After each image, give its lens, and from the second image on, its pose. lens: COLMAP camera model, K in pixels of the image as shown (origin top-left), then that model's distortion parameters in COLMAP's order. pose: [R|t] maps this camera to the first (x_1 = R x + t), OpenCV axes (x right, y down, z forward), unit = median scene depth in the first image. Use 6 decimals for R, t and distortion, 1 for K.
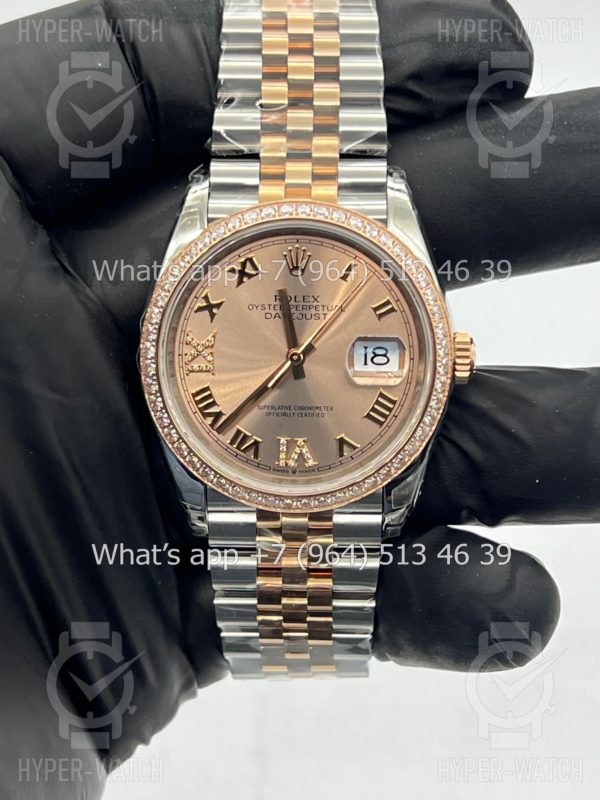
lens RADIAL K [[1844.2, 0, 300.0], [0, 1844.2, 400.0], [0, 0, 1]] dist [0.186224, -0.198926]
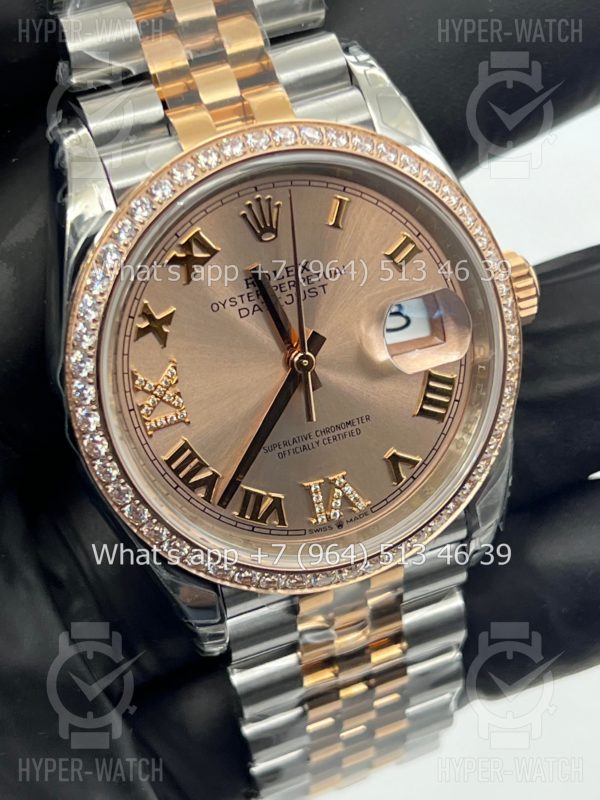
lens RADIAL K [[1844.2, 0, 300.0], [0, 1844.2, 400.0], [0, 0, 1]] dist [0.186224, -0.198926]
pose [[0.917810, -0.300269, 0.259739, -0.176871], [0.270202, 0.951749, 0.145480, -0.105339], [-0.290889, -0.063341, 0.954658, 0.371288]]
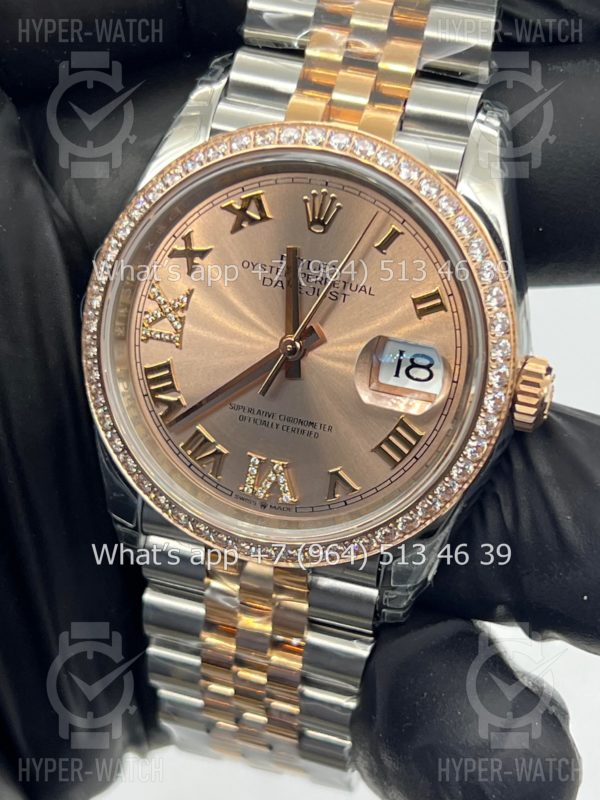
lens RADIAL K [[1844.2, 0, 300.0], [0, 1844.2, 400.0], [0, 0, 1]] dist [0.186224, -0.198926]
pose [[0.963818, 0.199576, -0.176704, 0.127904], [-0.190625, 0.979412, 0.066440, -0.050404], [0.186326, -0.030352, 0.982019, 0.310272]]
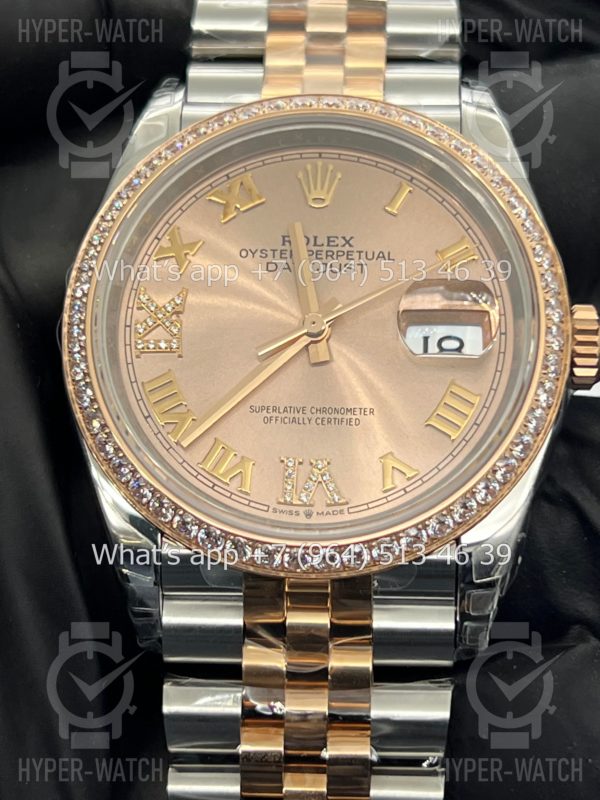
lens RADIAL K [[1844.2, 0, 300.0], [0, 1844.2, 400.0], [0, 0, 1]] dist [0.186224, -0.198926]
pose [[0.999708, 0.013685, -0.019910, 0.005533], [-0.019314, 0.947798, -0.318286, 0.195474], [0.014515, 0.318578, 0.947786, 0.422153]]
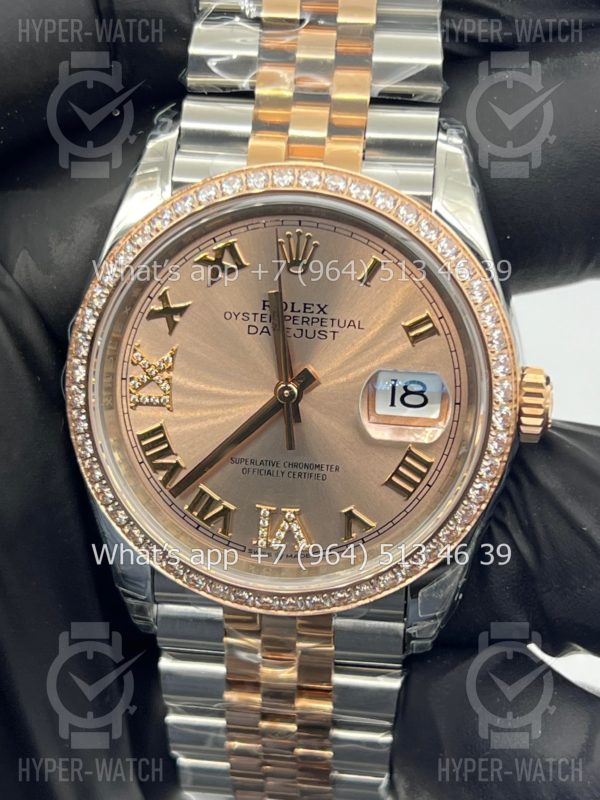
lens RADIAL K [[1844.2, 0, 300.0], [0, 1844.2, 400.0], [0, 0, 1]] dist [0.186224, -0.198926]
pose [[0.996088, 0.056047, -0.068312, 0.048985], [-0.052524, 0.997248, 0.052324, -0.056340], [0.071057, -0.048531, 0.996291, 0.313418]]
